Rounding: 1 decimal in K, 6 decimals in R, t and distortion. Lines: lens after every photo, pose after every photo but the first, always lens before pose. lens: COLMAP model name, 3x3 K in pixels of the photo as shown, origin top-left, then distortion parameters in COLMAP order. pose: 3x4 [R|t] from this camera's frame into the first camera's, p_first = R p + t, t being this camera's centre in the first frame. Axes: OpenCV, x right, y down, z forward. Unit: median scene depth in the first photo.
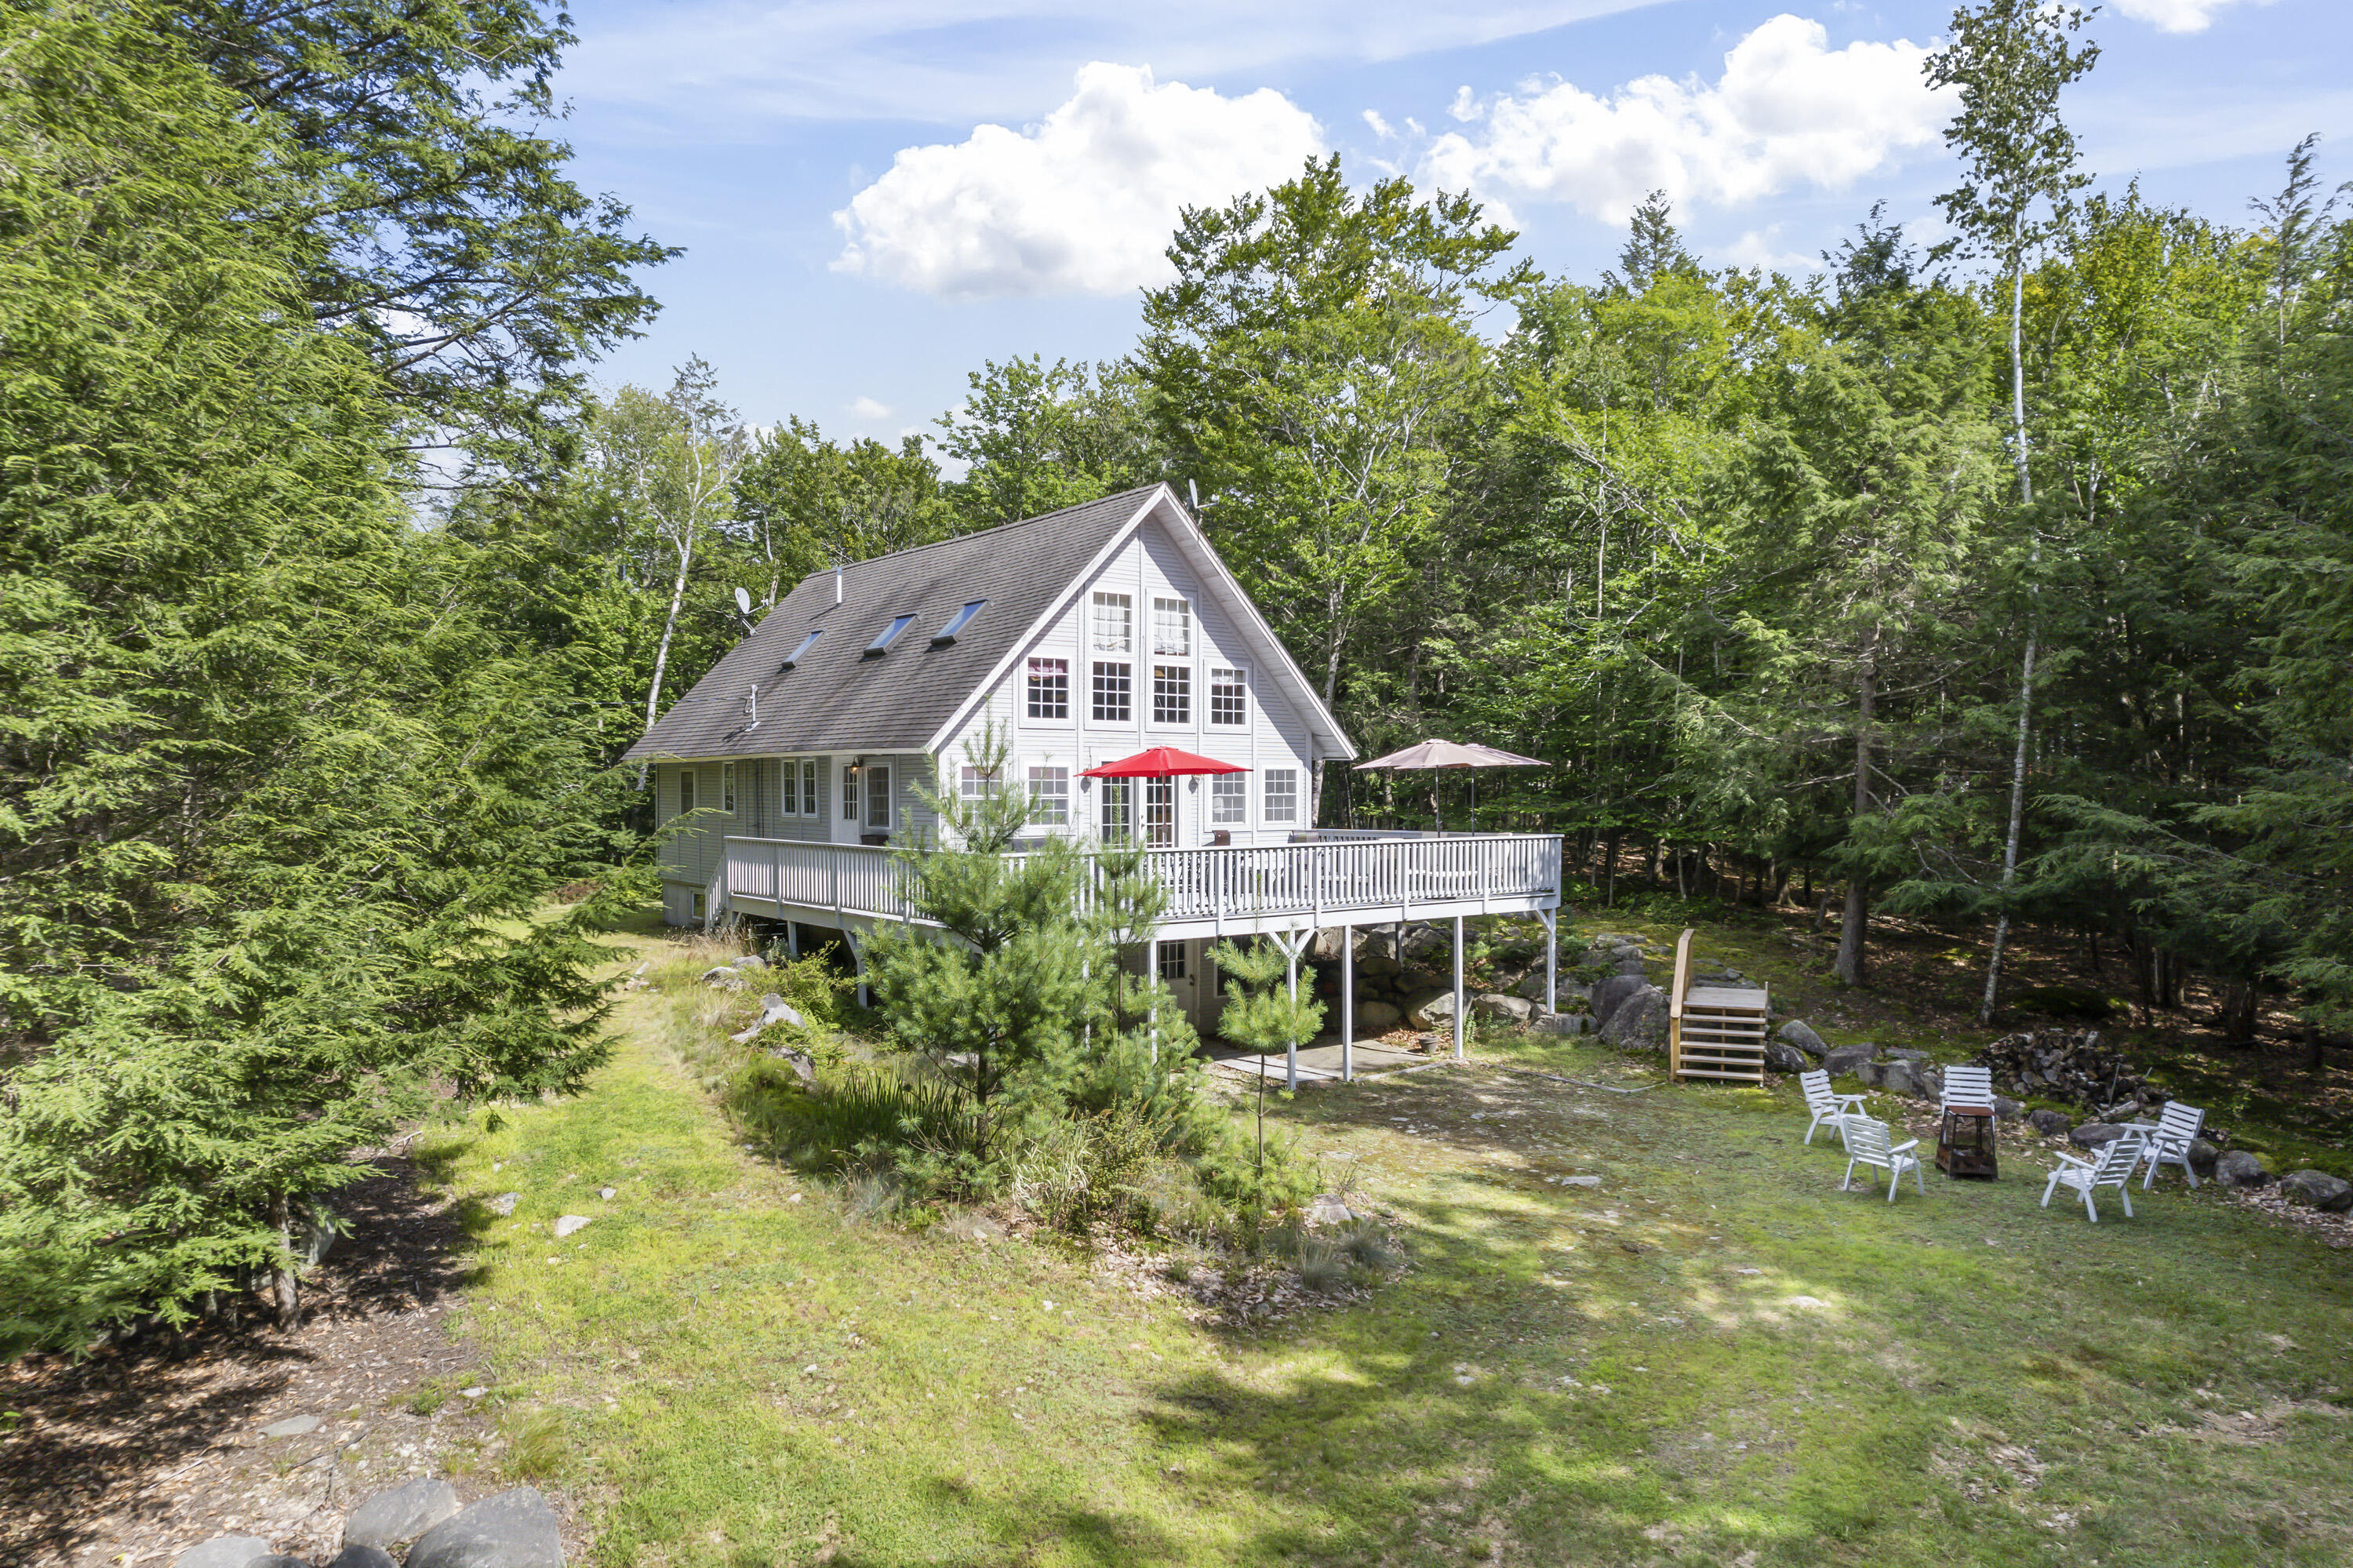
lens RADIAL K [[1492.9, 0, 1172.4], [0, 1492.9, 799.3], [0, 0, 1]] dist [-0.058841, 0.038019]
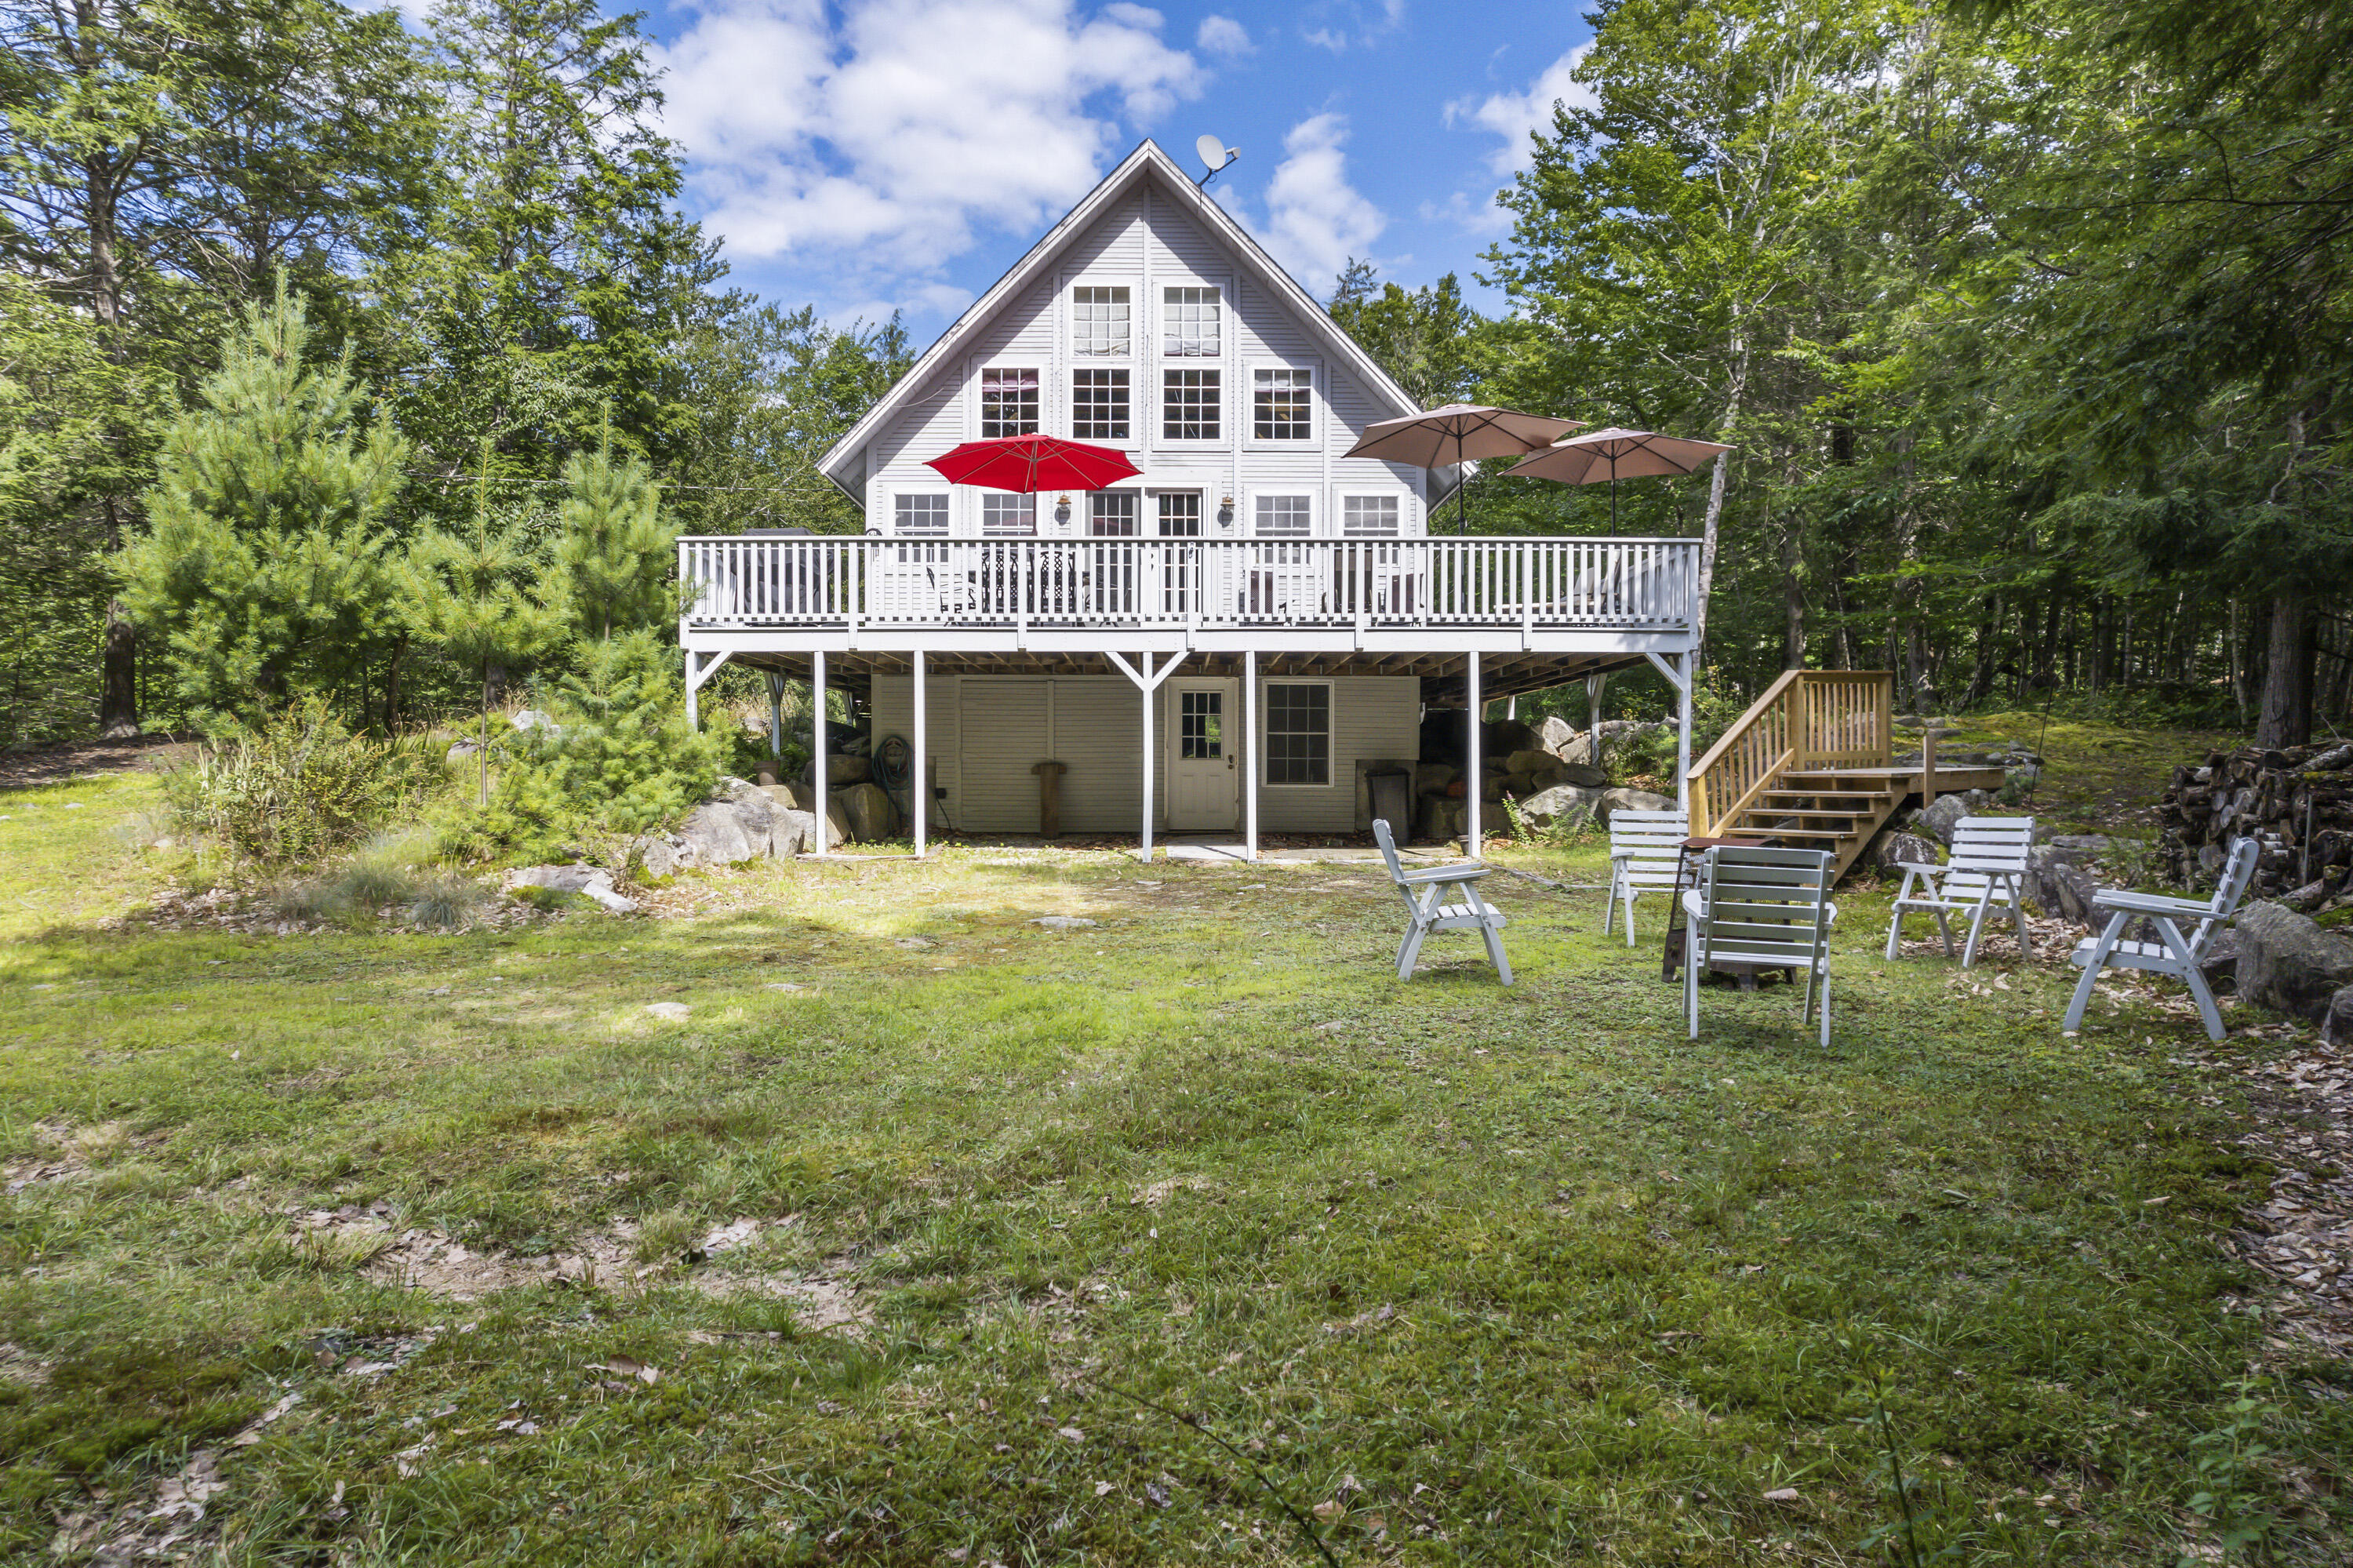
lens RADIAL K [[1492.9, 0, 1187.1], [0, 1492.9, 777.1], [0, 0, 1]] dist [-0.058841, 0.038019]
pose [[0.801602, 0.002814, -0.597852, 0.476213], [-0.006358, 0.999972, -0.003818, 0.133599], [0.597825, 0.006862, 0.801597, 0.351386]]
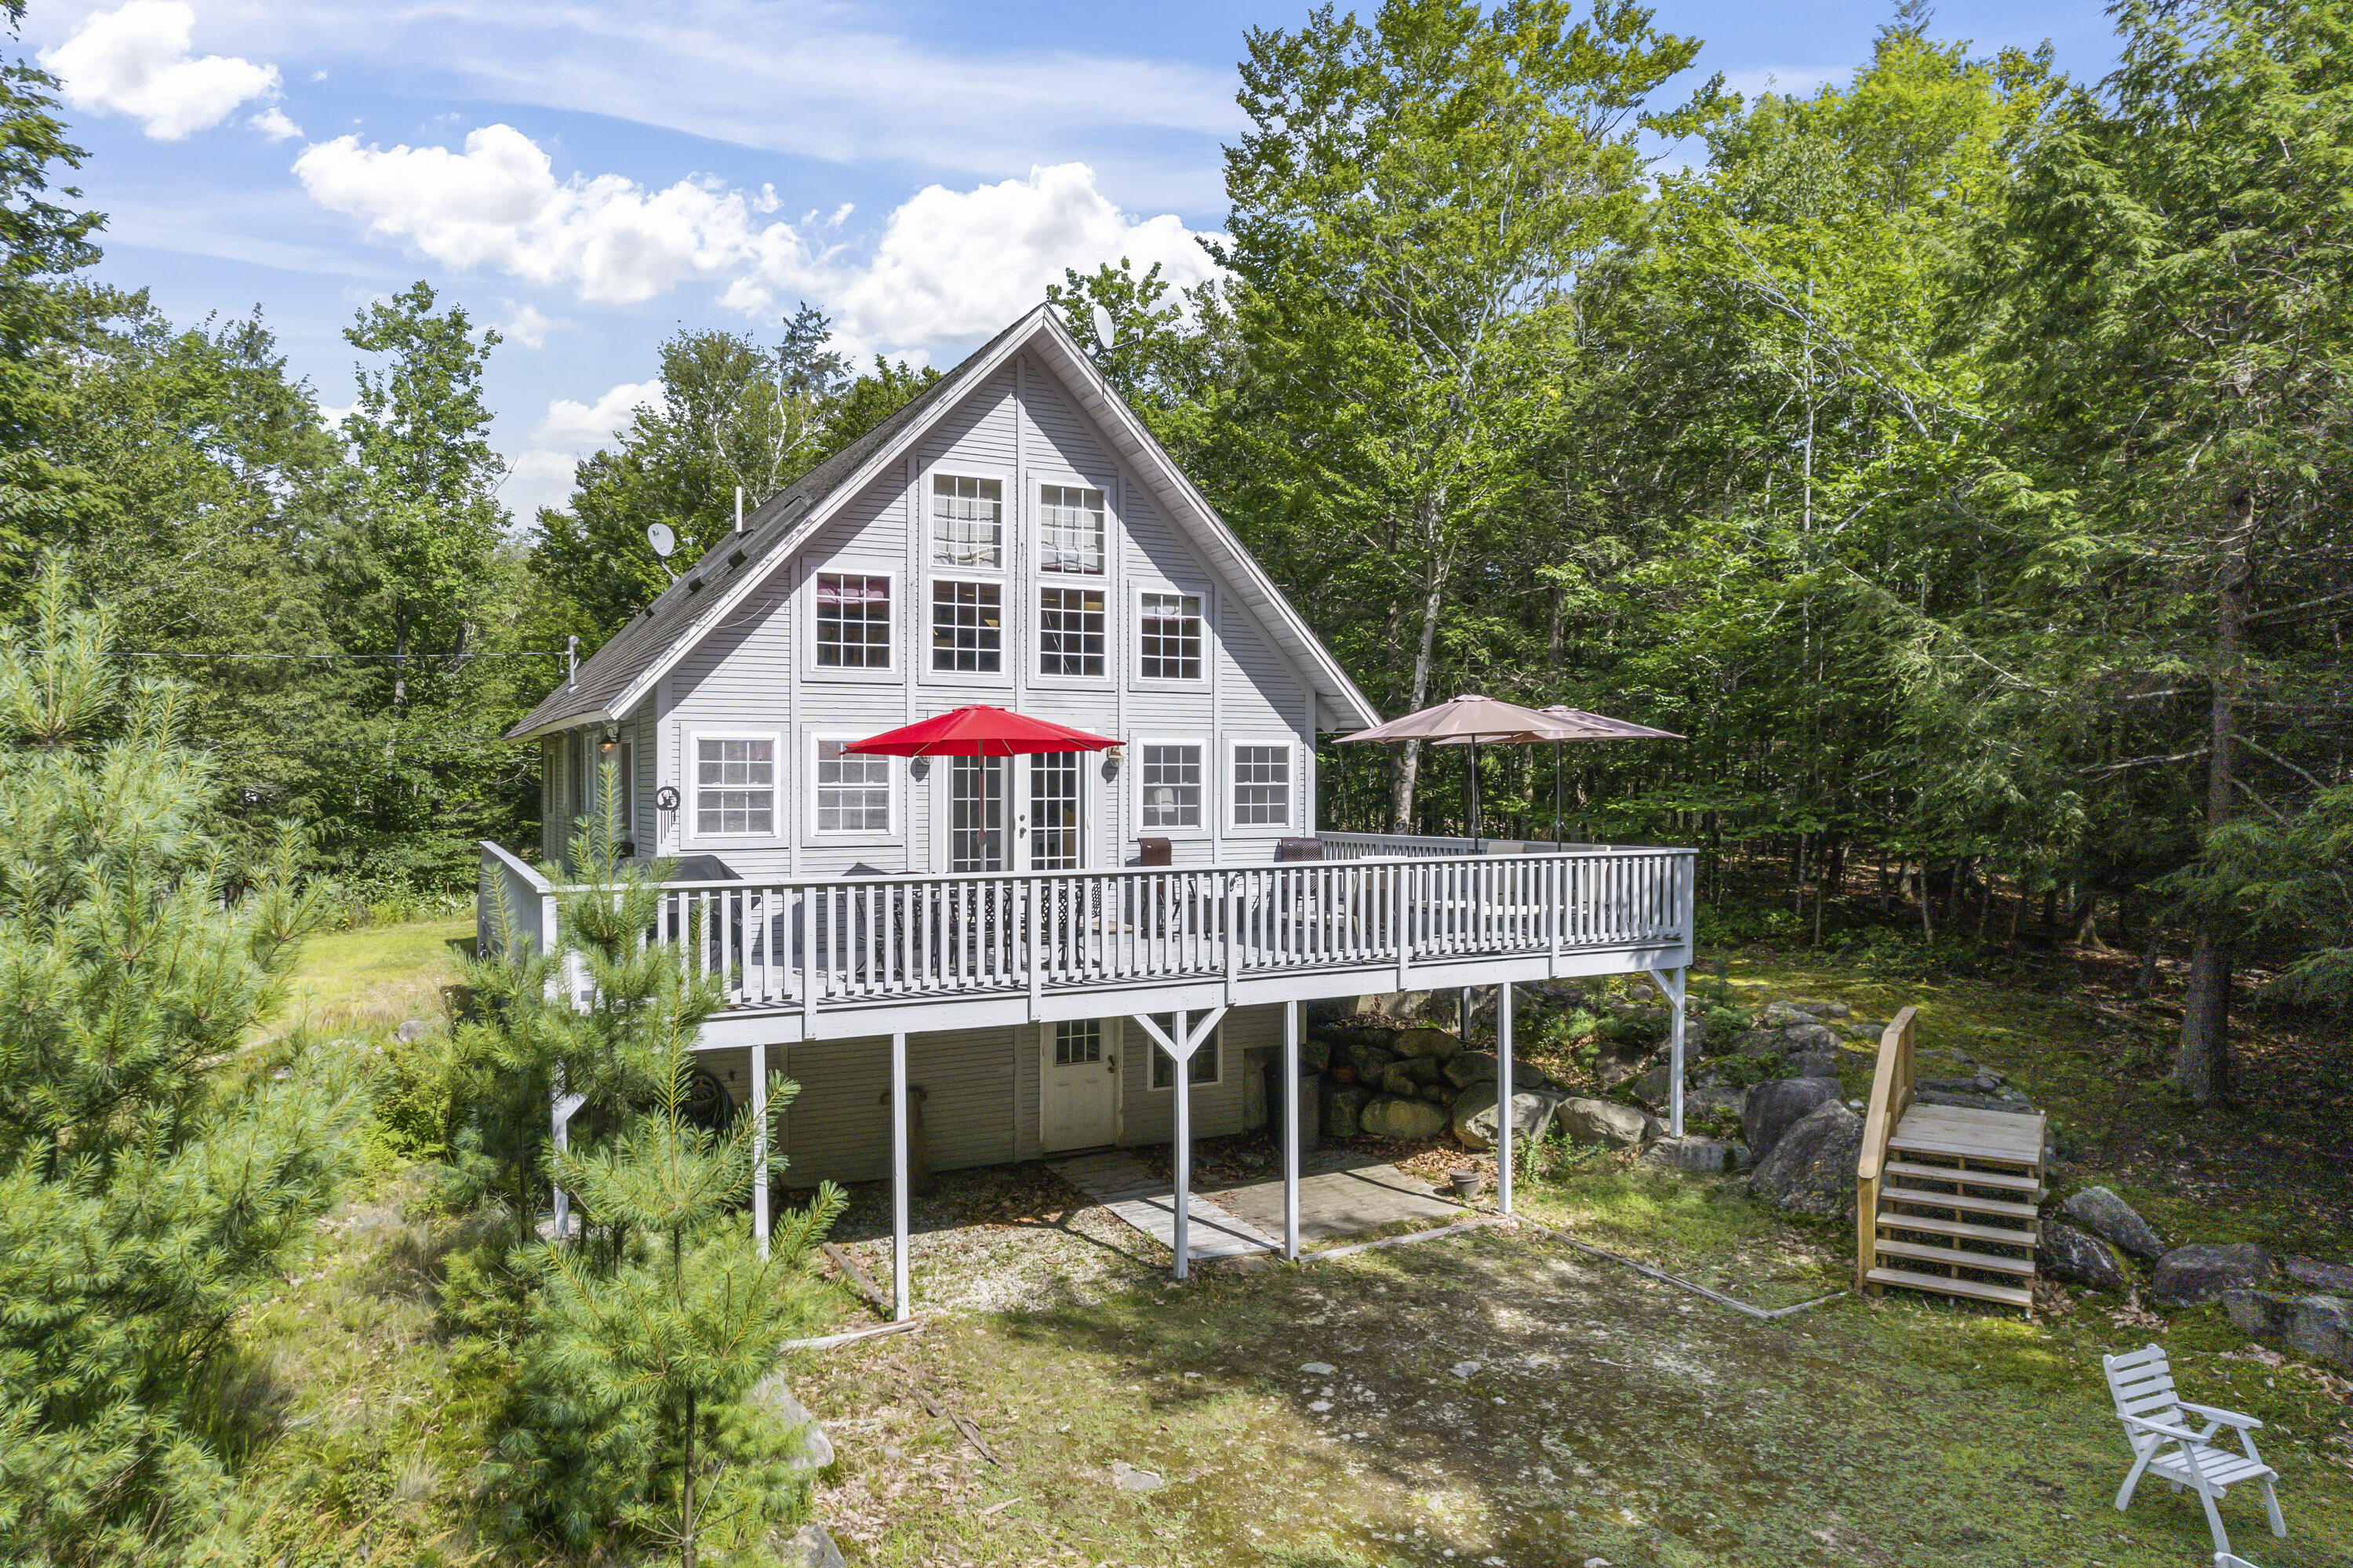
lens RADIAL K [[1492.9, 0, 1180.7], [0, 1492.9, 778.7], [0, 0, 1]] dist [-0.058841, 0.038019]
pose [[0.986002, 0.000439, -0.166732, 0.155390], [-0.001786, 0.999967, -0.007931, -0.000379], [0.166723, 0.008118, 0.985970, 0.356412]]
